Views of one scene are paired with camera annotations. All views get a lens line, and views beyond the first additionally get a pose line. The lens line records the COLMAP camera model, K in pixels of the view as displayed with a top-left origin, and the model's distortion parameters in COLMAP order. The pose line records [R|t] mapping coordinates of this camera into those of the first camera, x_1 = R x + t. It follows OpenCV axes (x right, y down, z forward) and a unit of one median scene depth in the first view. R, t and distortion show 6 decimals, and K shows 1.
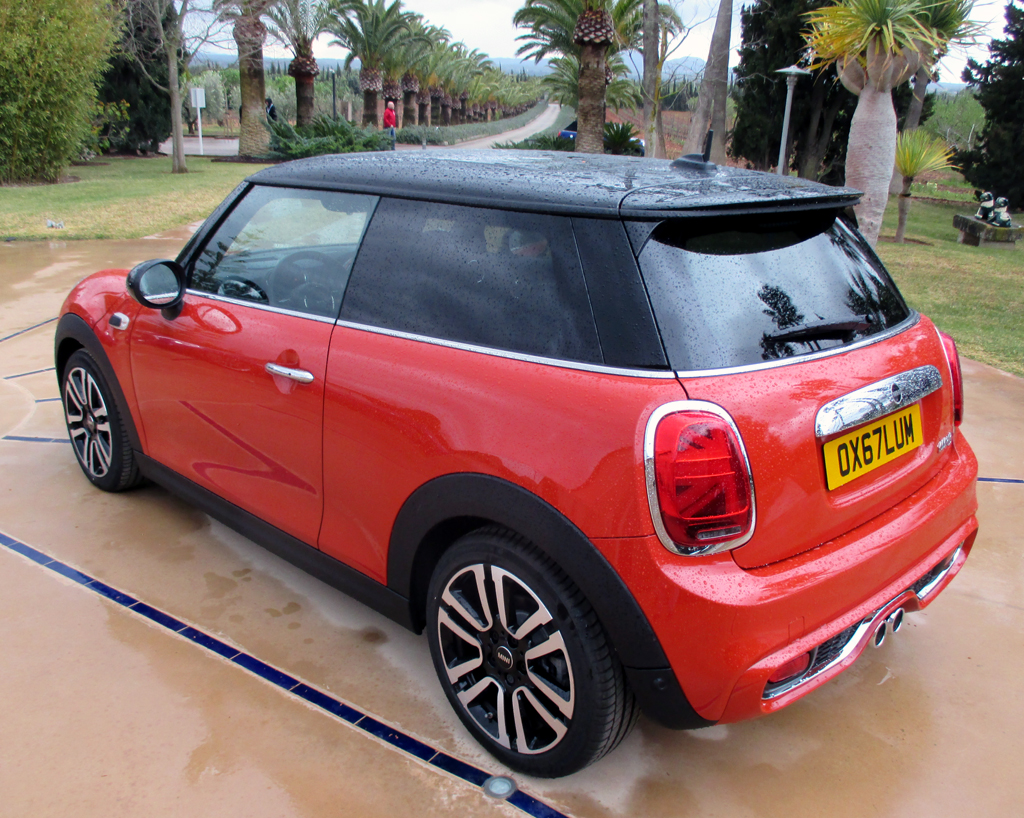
lens RADIAL K [[960.7, 0, 538.4], [0, 960.7, 426.7], [0, 0, 1]] dist [-0.038788, 0.009856]
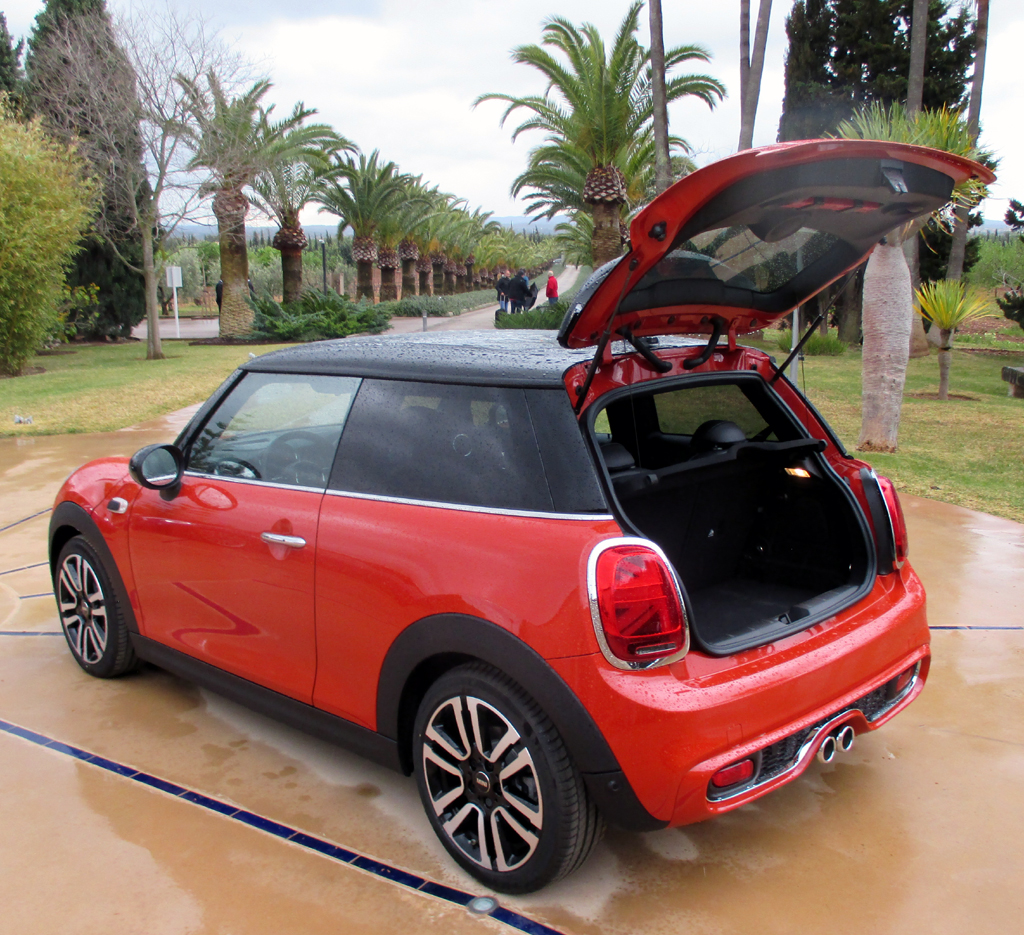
lens RADIAL K [[864.2, 0, 511.4], [0, 864.2, 466.8], [0, 0, 1]] dist [-0.025359, -0.003367]
pose [[0.998972, -0.044758, 0.007163, -0.042580], [0.045304, 0.991006, -0.125916, -0.040757], [-0.001463, 0.126111, 0.992015, 0.177310]]
